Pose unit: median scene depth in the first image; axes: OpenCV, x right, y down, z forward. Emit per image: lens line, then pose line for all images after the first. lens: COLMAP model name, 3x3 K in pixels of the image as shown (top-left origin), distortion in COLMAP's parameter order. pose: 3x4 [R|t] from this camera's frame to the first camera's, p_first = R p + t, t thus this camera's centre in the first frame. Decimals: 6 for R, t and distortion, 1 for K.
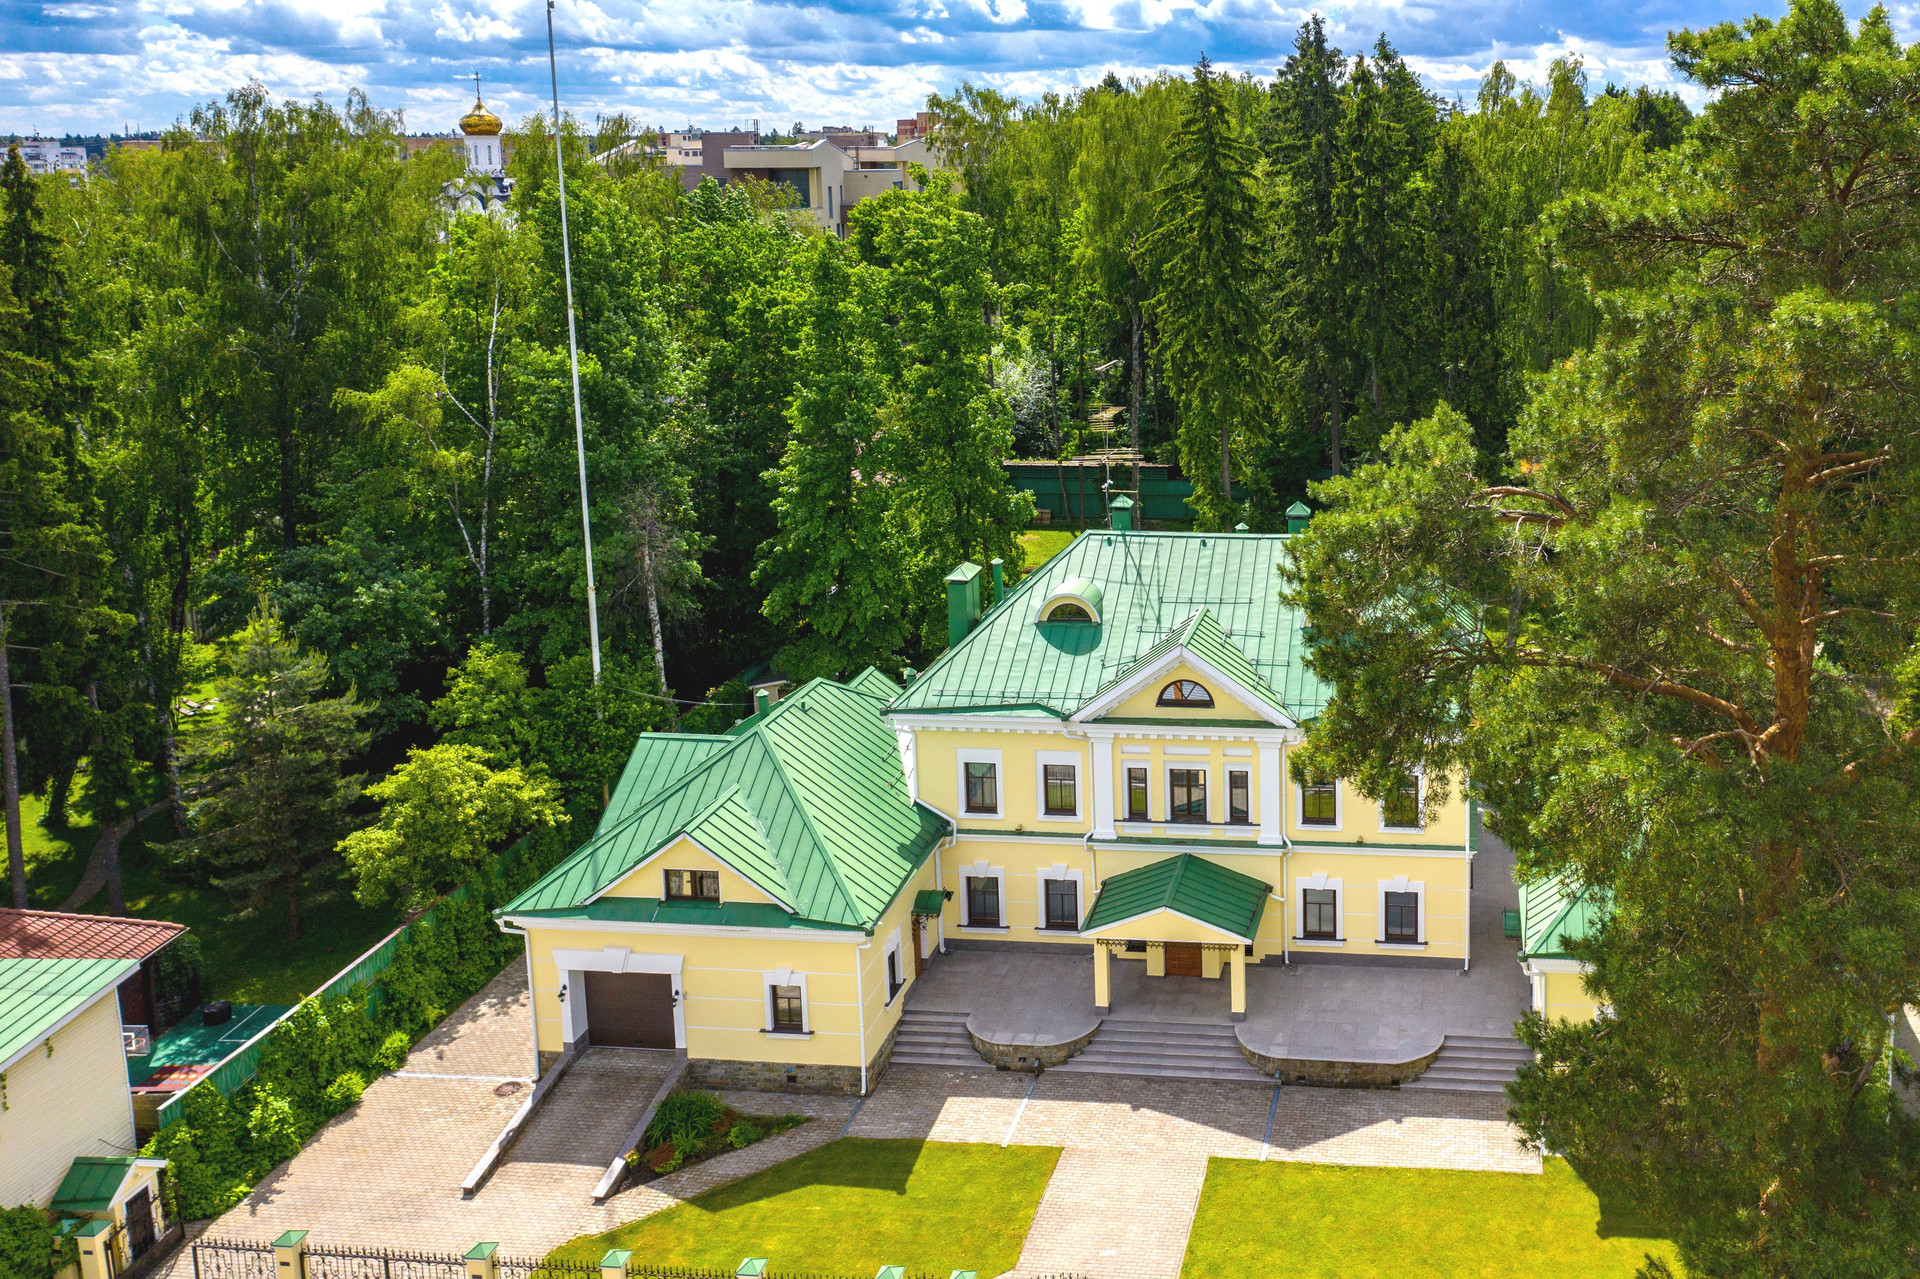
lens RADIAL K [[1588.2, 0, 1316.9], [0, 1588.2, 316.7], [0, 0, 1]] dist [-0.013696, 0.006871]
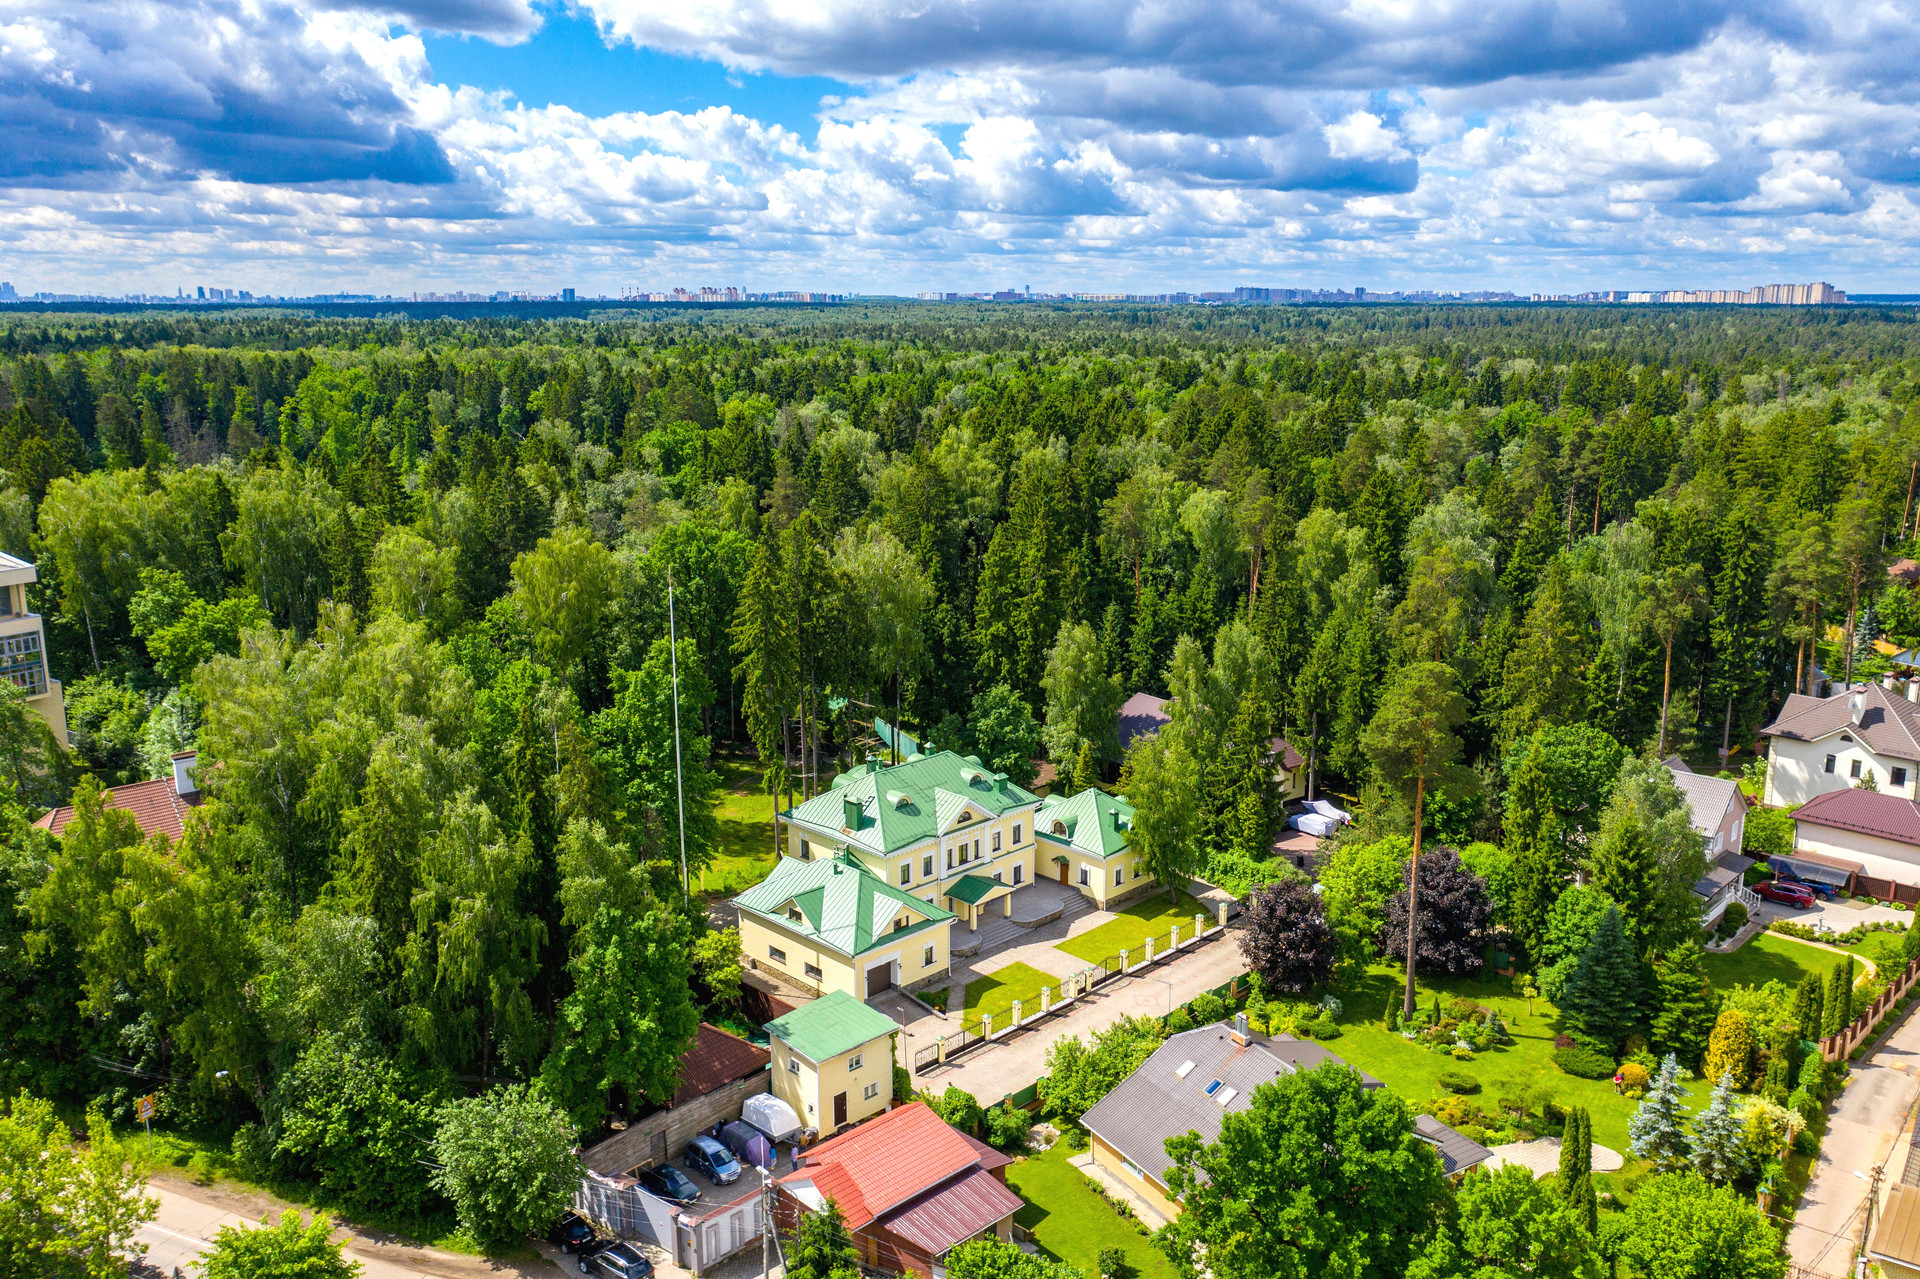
lens RADIAL K [[1495.4, 0, 924.3], [0, 1495.4, 551.3], [0, 0, 1]] dist [-0.005002, -0.004115]
pose [[0.661925, -0.119114, 0.740045, -2.091637], [0.084725, 0.992855, 0.084024, -0.463903], [-0.744767, 0.007082, 0.667288, -0.710992]]
